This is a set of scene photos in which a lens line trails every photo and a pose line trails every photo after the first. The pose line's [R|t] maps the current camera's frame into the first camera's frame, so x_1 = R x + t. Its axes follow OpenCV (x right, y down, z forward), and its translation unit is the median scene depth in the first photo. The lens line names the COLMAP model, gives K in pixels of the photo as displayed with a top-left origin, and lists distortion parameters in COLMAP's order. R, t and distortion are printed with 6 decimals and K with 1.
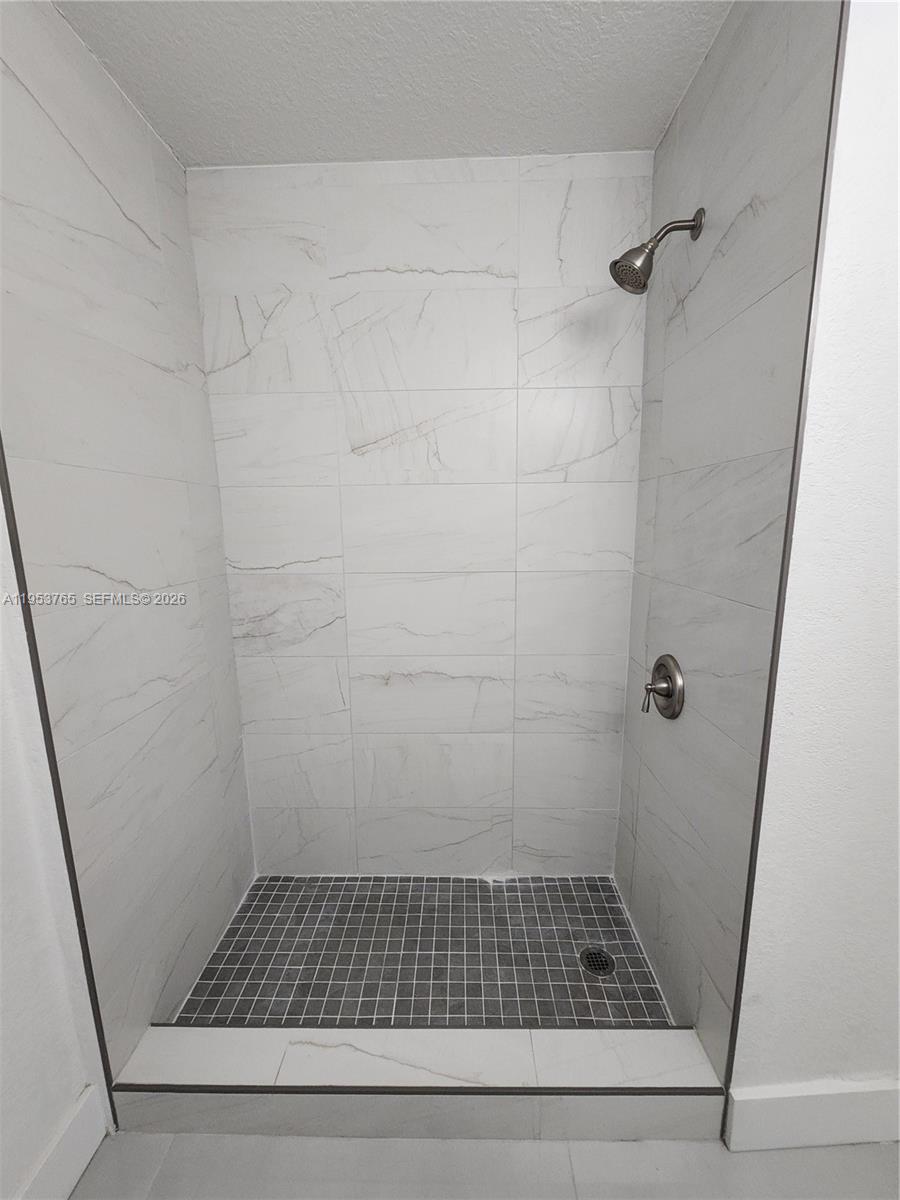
lens RADIAL K [[487.8, 0, 445.0], [0, 487.8, 604.6], [0, 0, 1]] dist [0.001875, 0.000399]
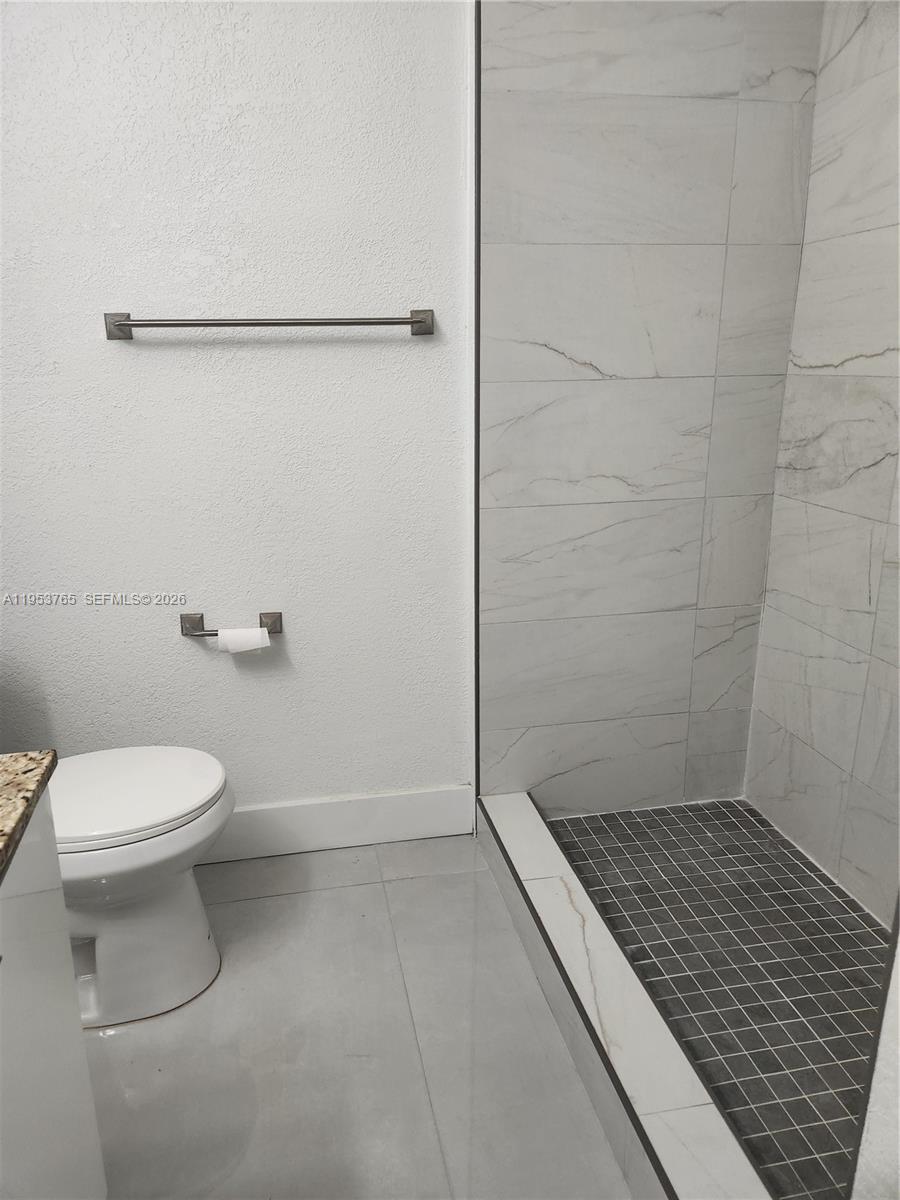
lens RADIAL K [[803.7, 0, 430.8], [0, 803.7, 594.1], [0, 0, 1]] dist [0.050856, -0.035134]
pose [[0.204921, 0.276136, -0.939019, 0.666155], [-0.149817, 0.956922, 0.248706, 0.027552], [0.967245, 0.089716, 0.237463, 0.251207]]
